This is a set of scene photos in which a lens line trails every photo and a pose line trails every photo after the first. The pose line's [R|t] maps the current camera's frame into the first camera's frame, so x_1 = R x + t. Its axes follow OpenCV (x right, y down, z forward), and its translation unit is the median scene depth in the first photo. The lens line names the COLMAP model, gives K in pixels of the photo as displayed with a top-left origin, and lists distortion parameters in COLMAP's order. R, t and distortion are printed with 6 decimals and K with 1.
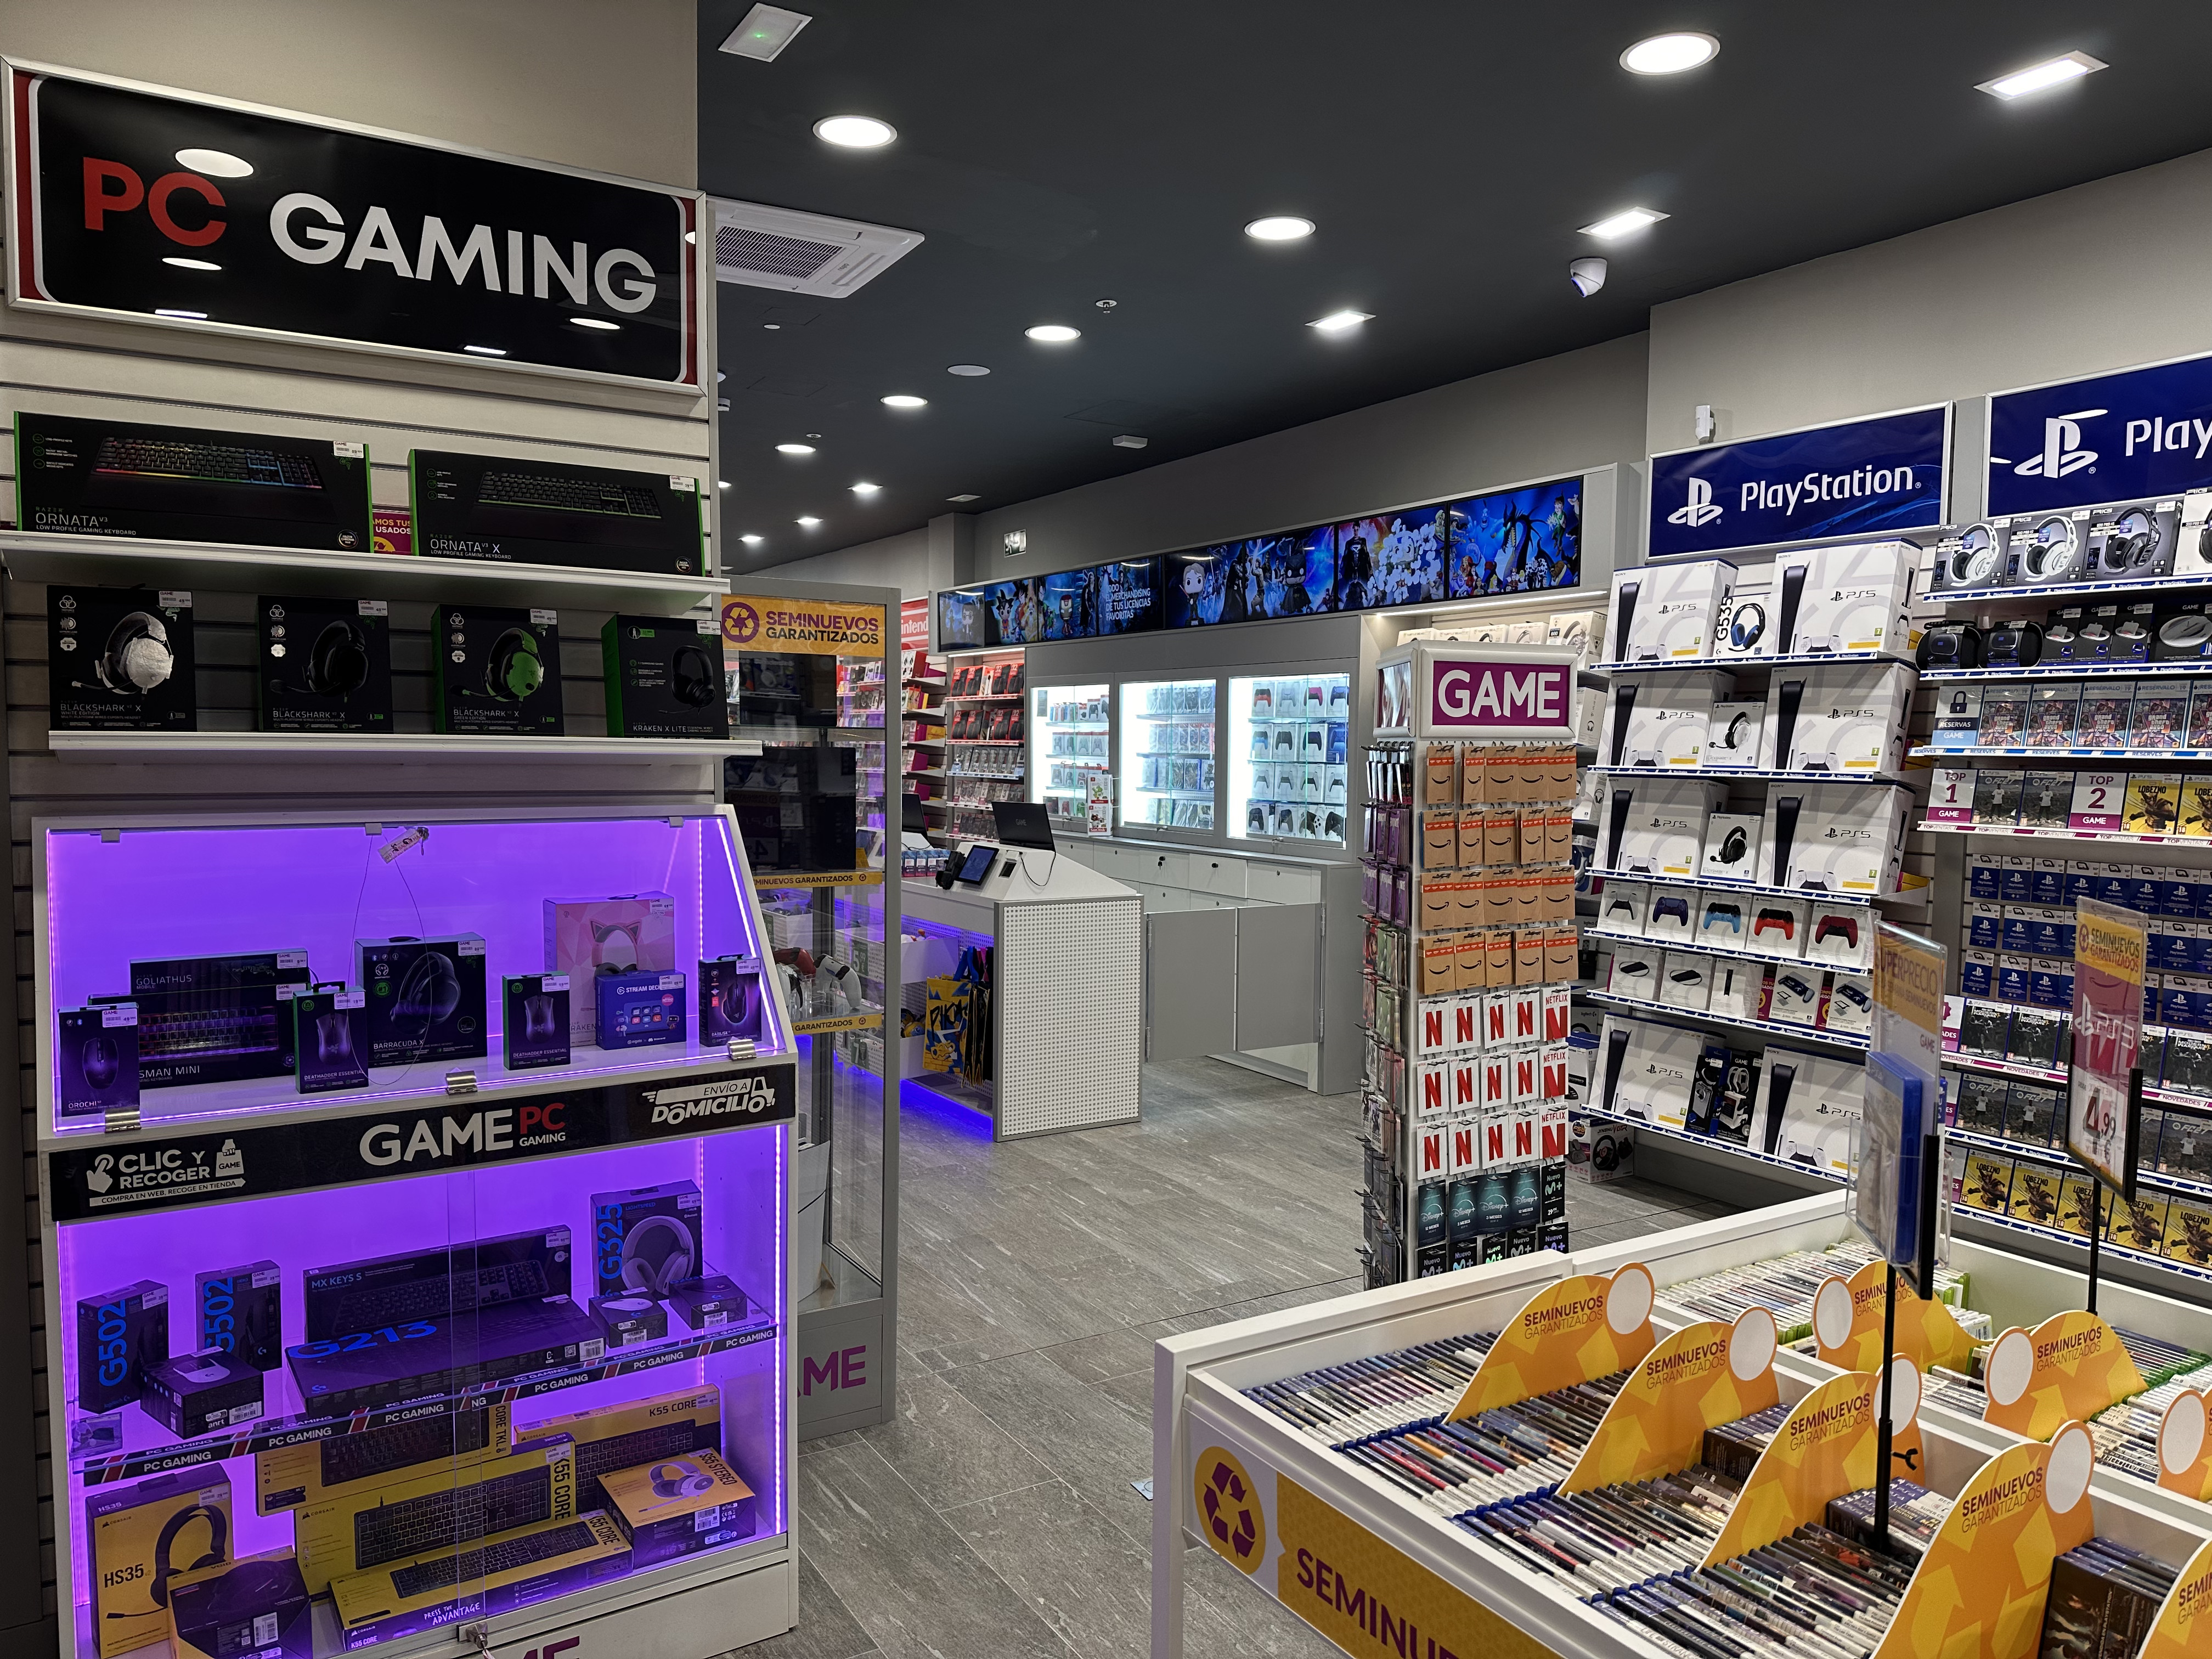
lens RADIAL K [[1537.2, 0, 1105.5], [0, 1537.2, 841.1], [0, 0, 1]] dist [0.071950, -0.096892]
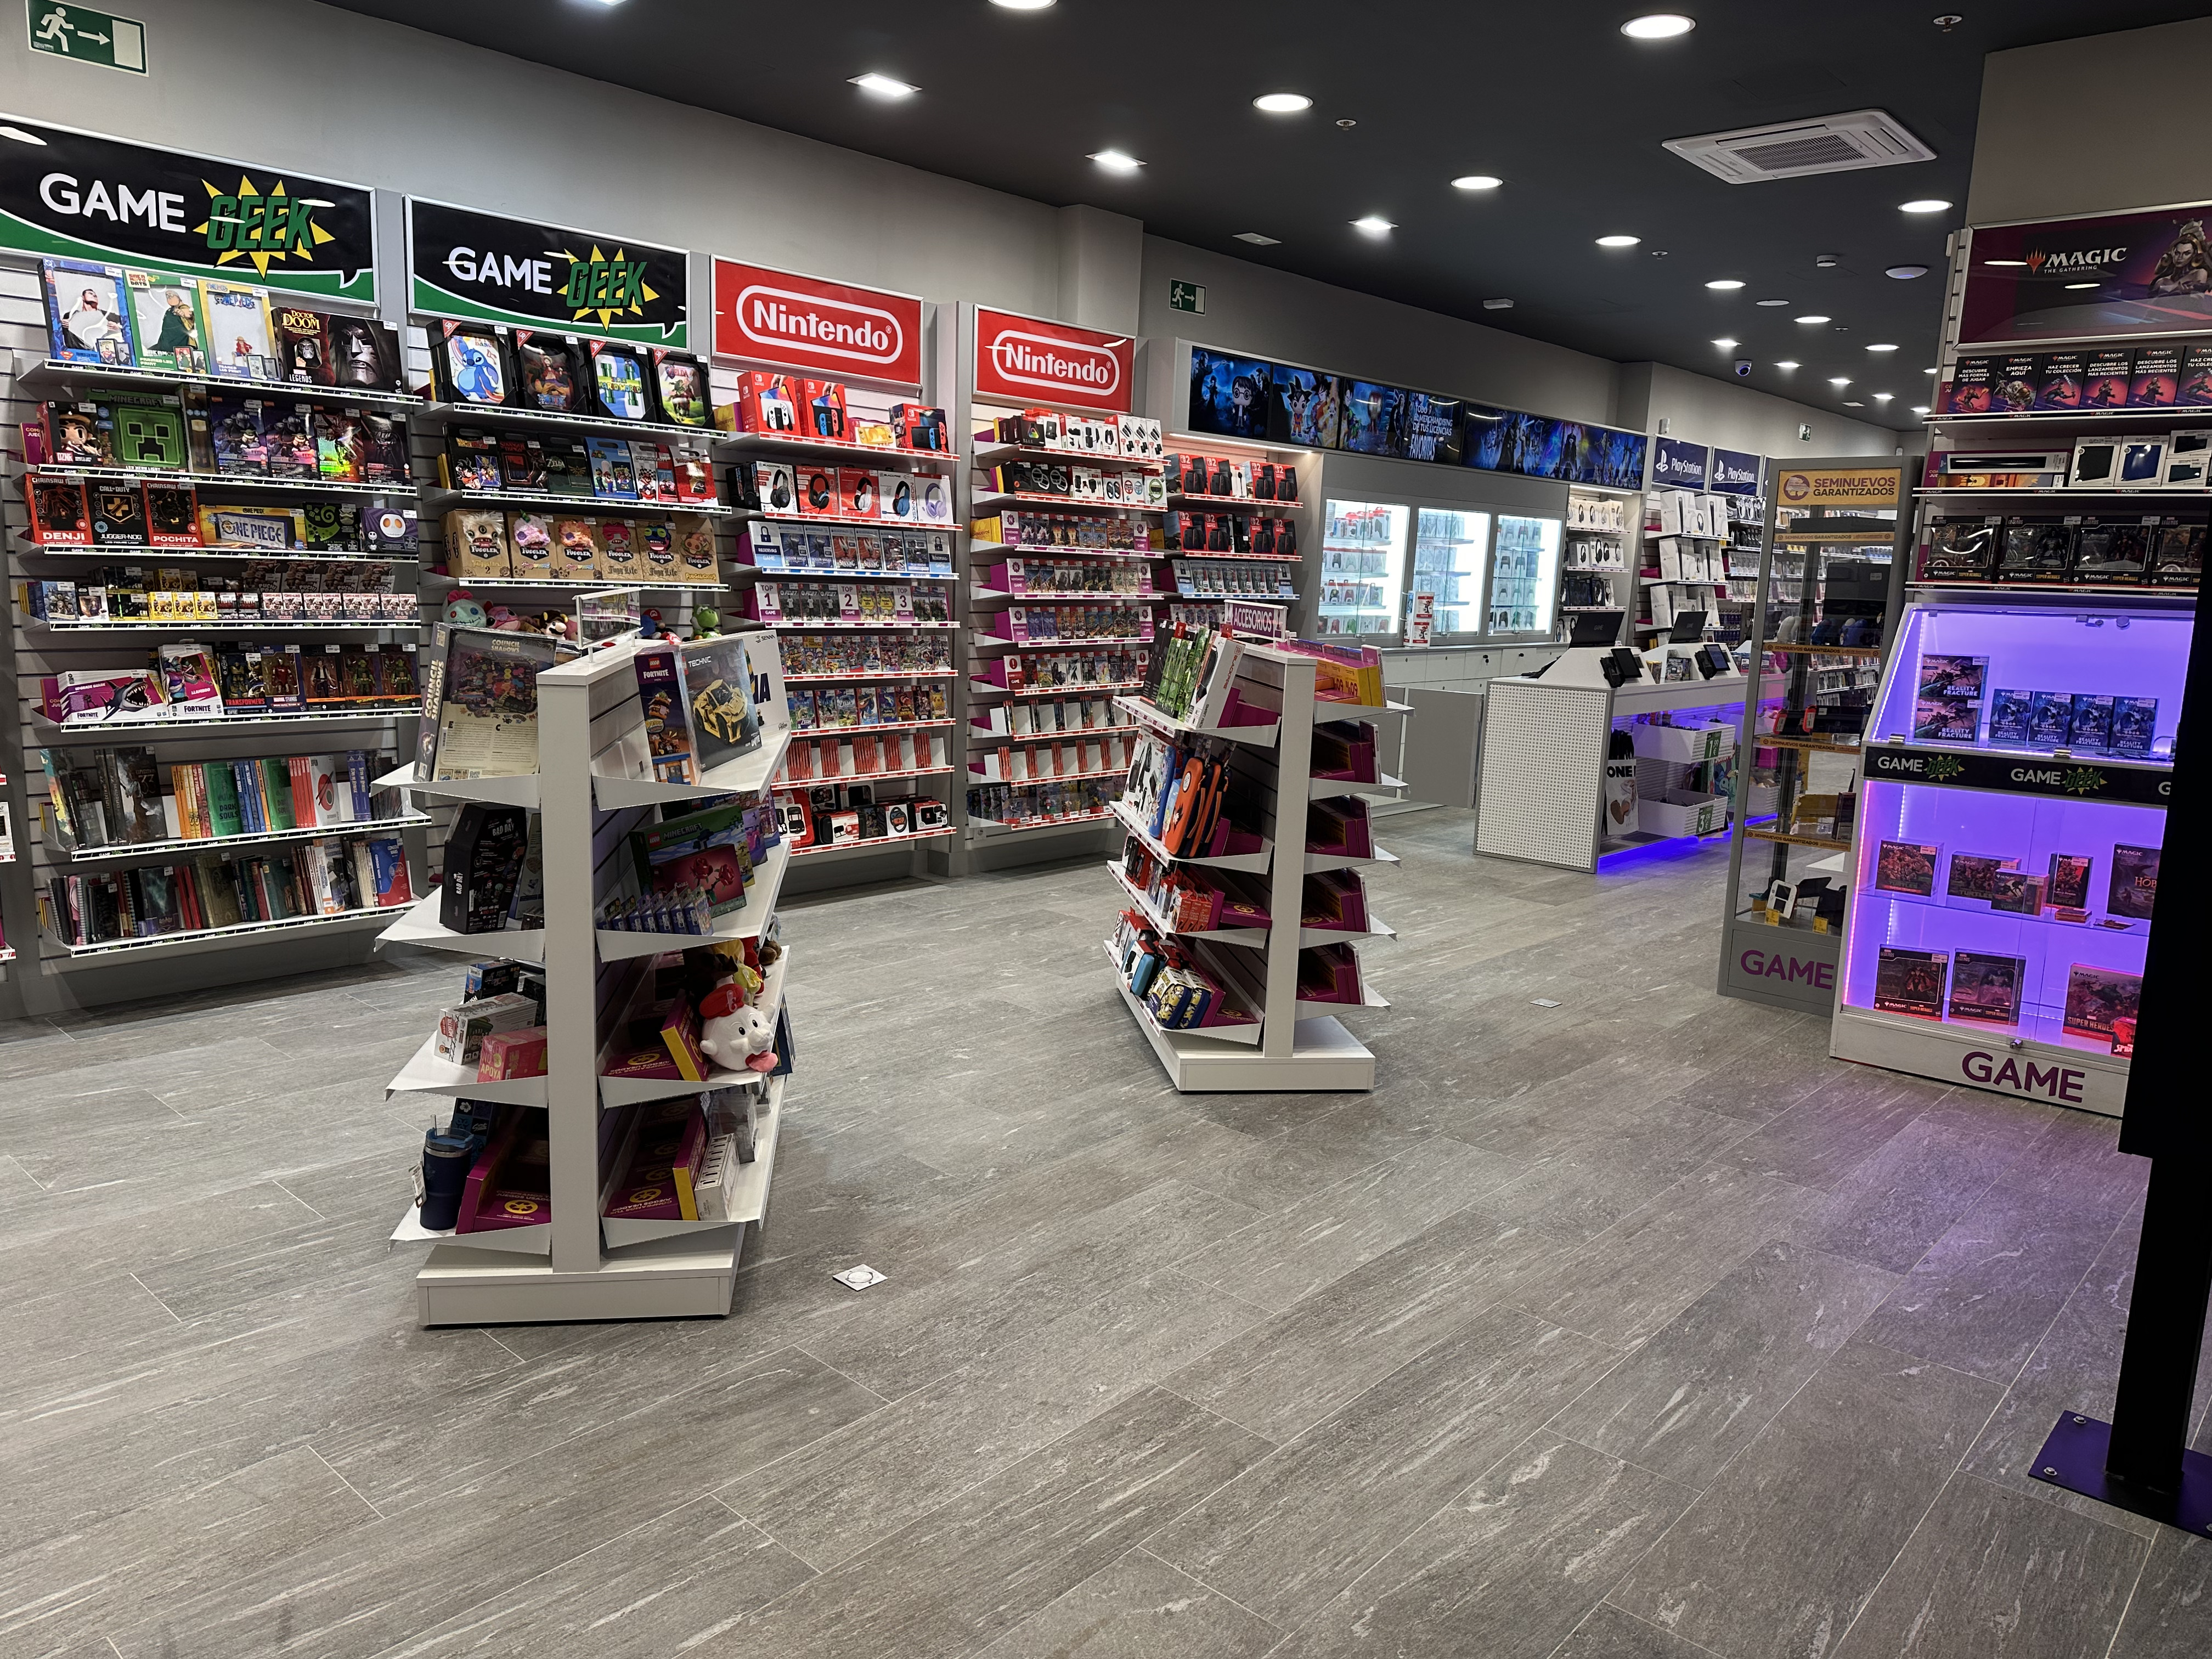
lens RADIAL K [[1544.4, 0, 1105.9], [0, 1544.4, 852.9], [0, 0, 1]] dist [0.132462, -0.177827]
pose [[-0.288568, -0.192721, 0.937863, -2.071880], [0.024337, 0.977740, 0.208404, -0.196136], [-0.957150, 0.082964, -0.277454, 3.095209]]
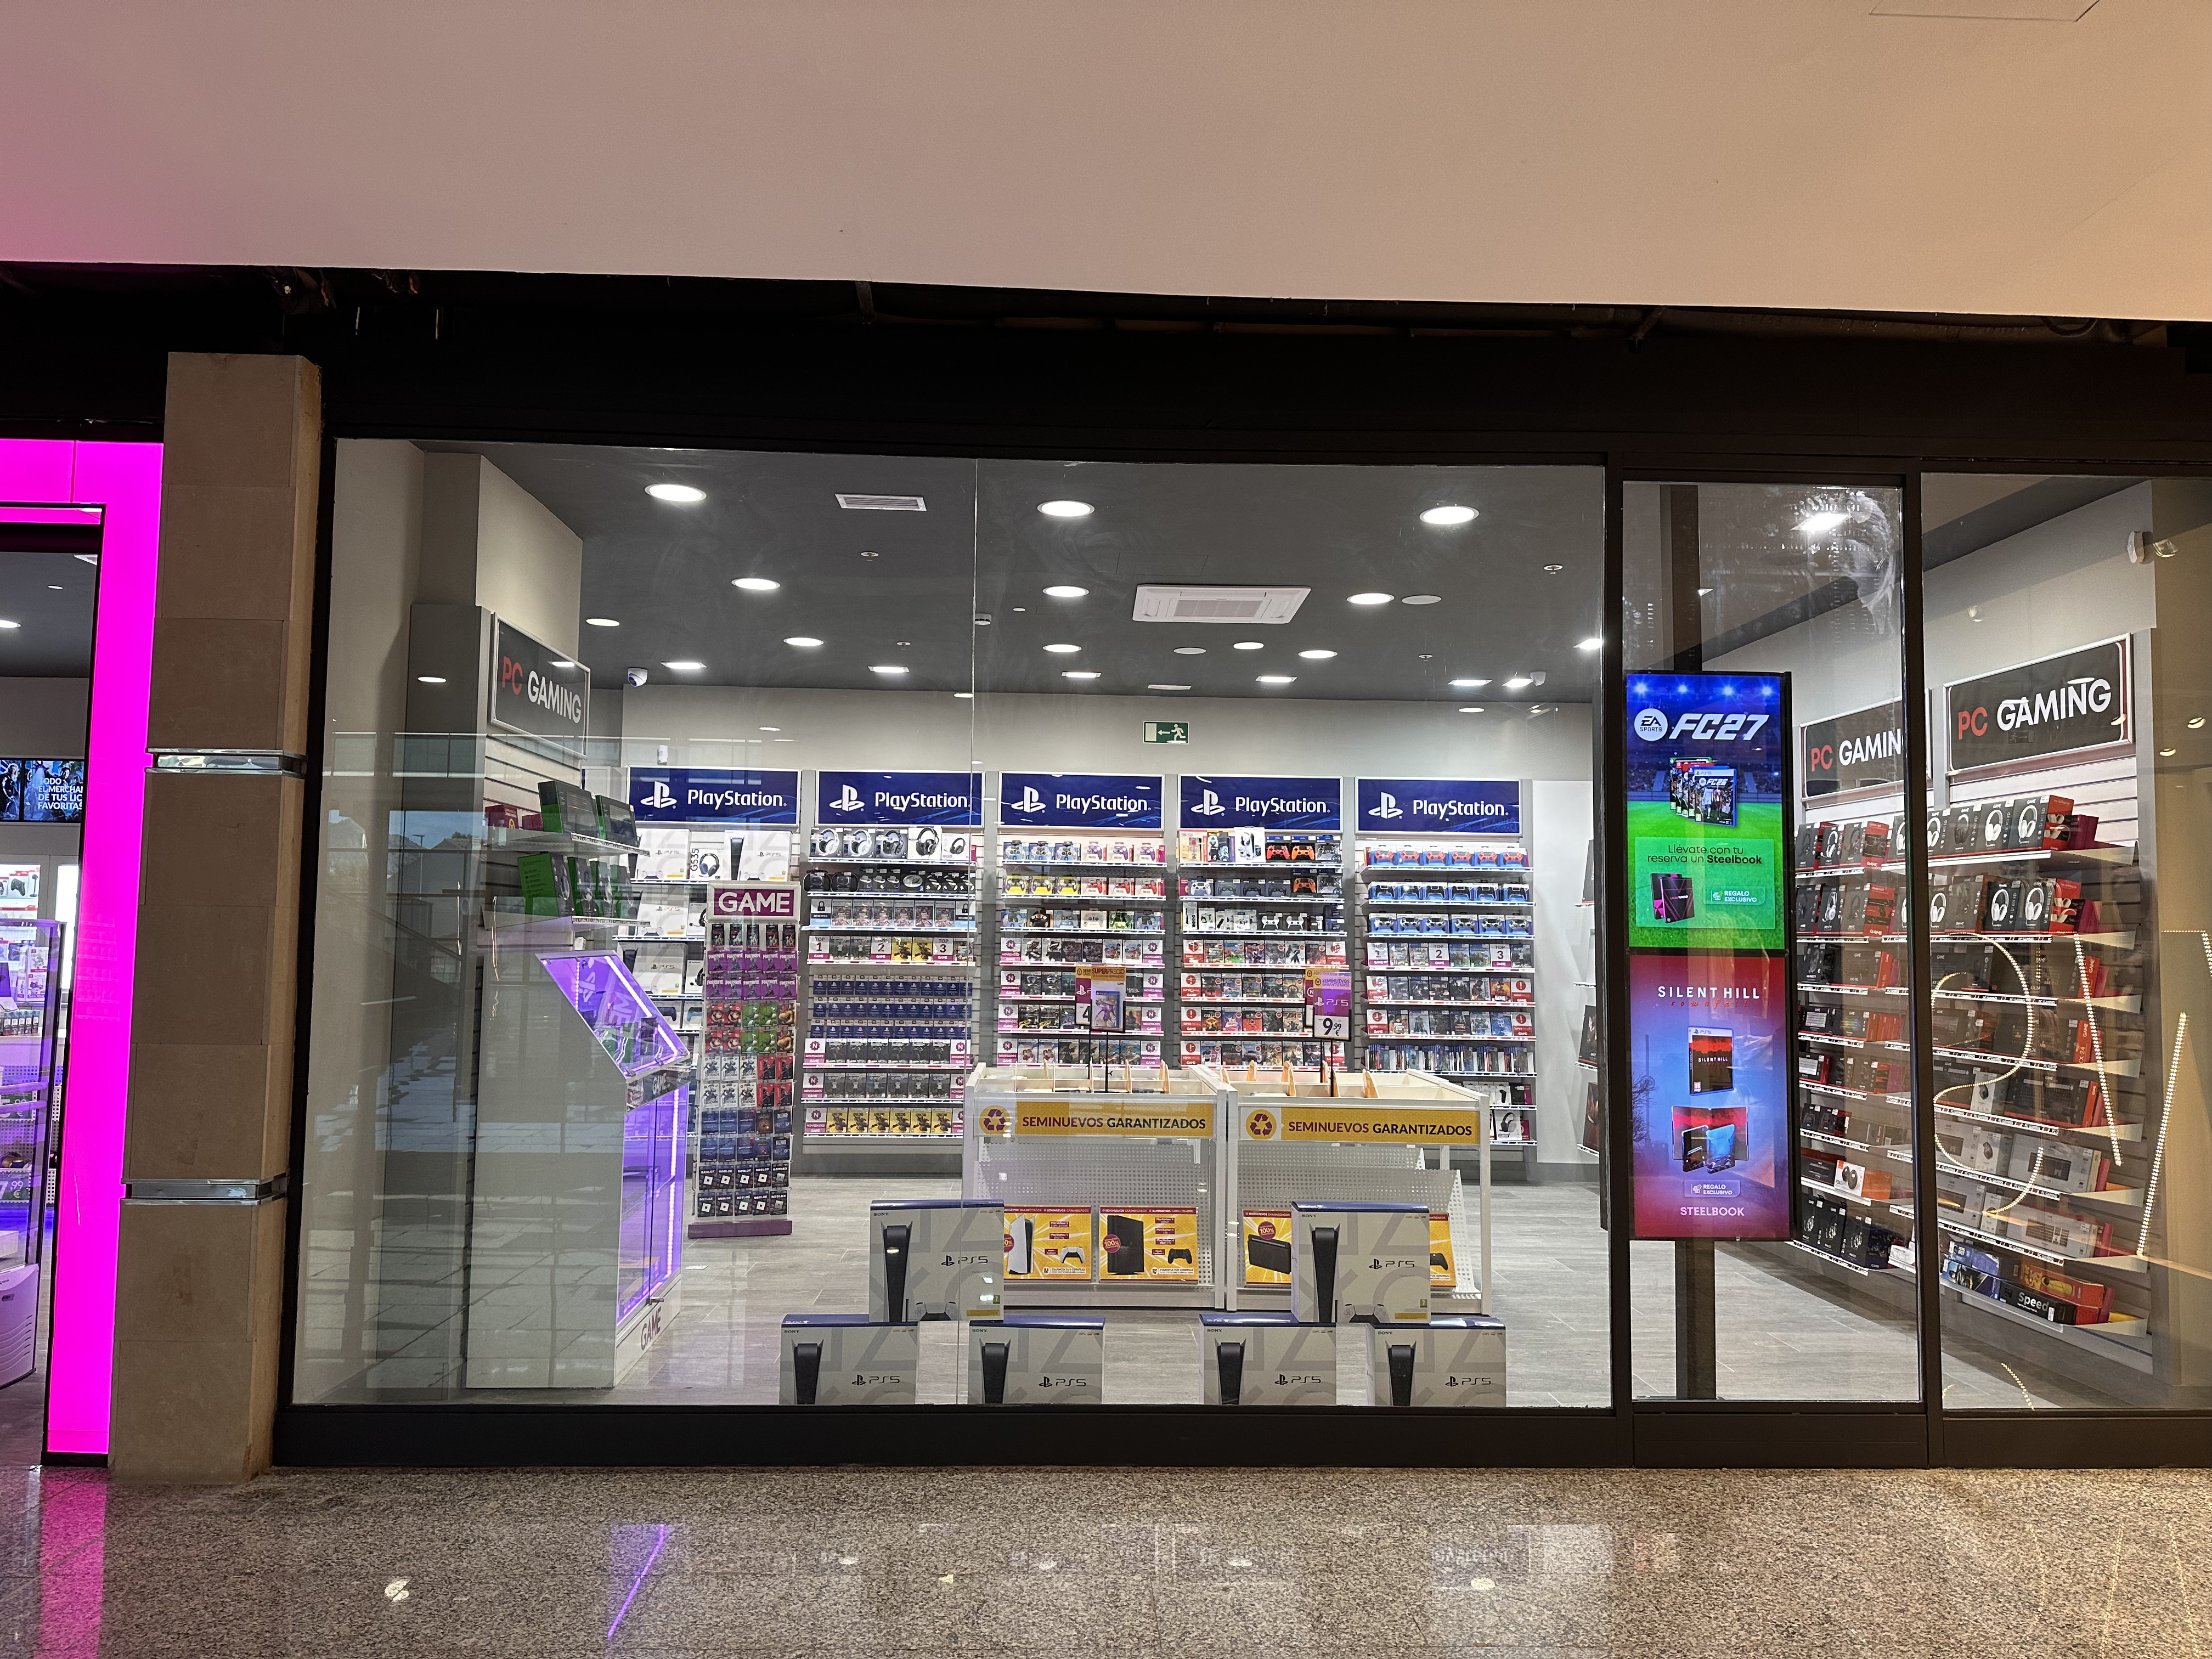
lens RADIAL K [[1501.0, 0, 1087.8], [0, 1501.0, 841.6], [0, 0, 1]] dist [0.139825, -0.192592]
pose [[0.495846, 0.054251, 0.866714, -1.165796], [0.046062, 0.994999, -0.088632, 0.029318], [-0.867188, 0.083870, 0.490867, -0.417075]]
